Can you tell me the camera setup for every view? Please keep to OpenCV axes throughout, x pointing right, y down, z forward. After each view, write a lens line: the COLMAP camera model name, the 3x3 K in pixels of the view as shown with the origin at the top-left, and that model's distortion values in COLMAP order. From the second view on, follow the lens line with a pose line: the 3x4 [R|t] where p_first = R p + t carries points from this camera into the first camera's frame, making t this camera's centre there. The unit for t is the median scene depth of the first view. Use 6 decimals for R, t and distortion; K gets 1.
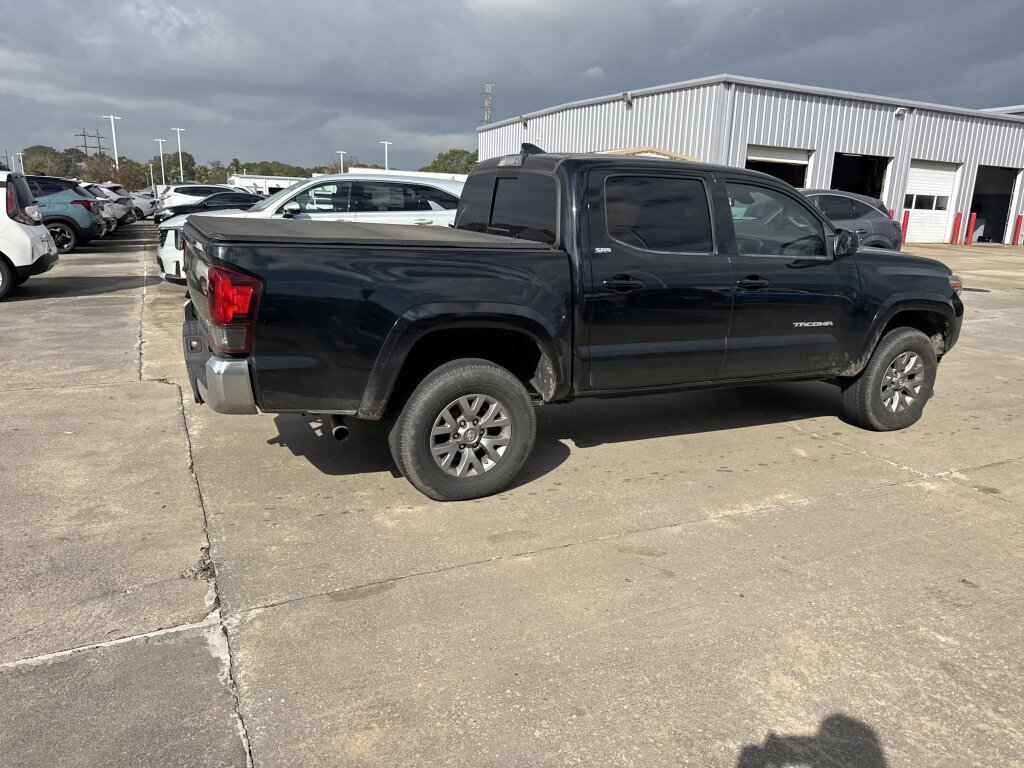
lens RADIAL K [[723.6, 0, 514.2], [0, 723.6, 386.1], [0, 0, 1]] dist [0.028505, -0.036780]
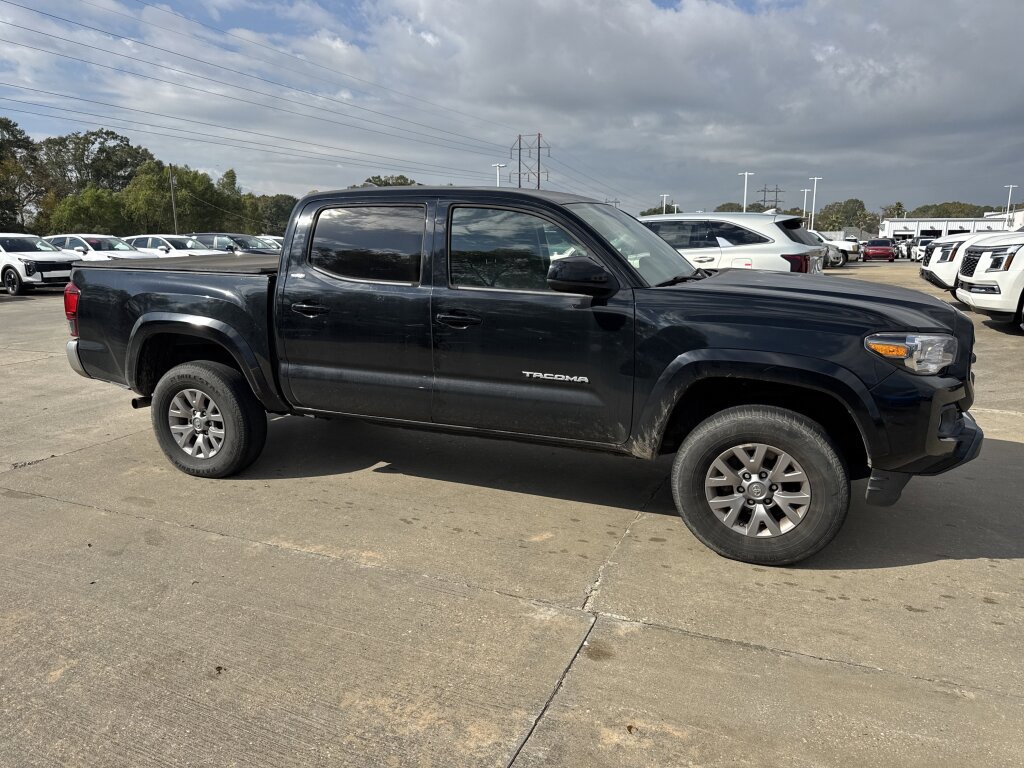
lens RADIAL K [[723.6, 0, 505.4], [0, 723.6, 373.6], [0, 0, 1]] dist [0.028505, -0.036780]
pose [[0.655657, 0.105193, -0.747695, 1.050970], [-0.162860, 0.986641, -0.004002, -0.083476], [0.737286, 0.124394, 0.664030, 0.482357]]
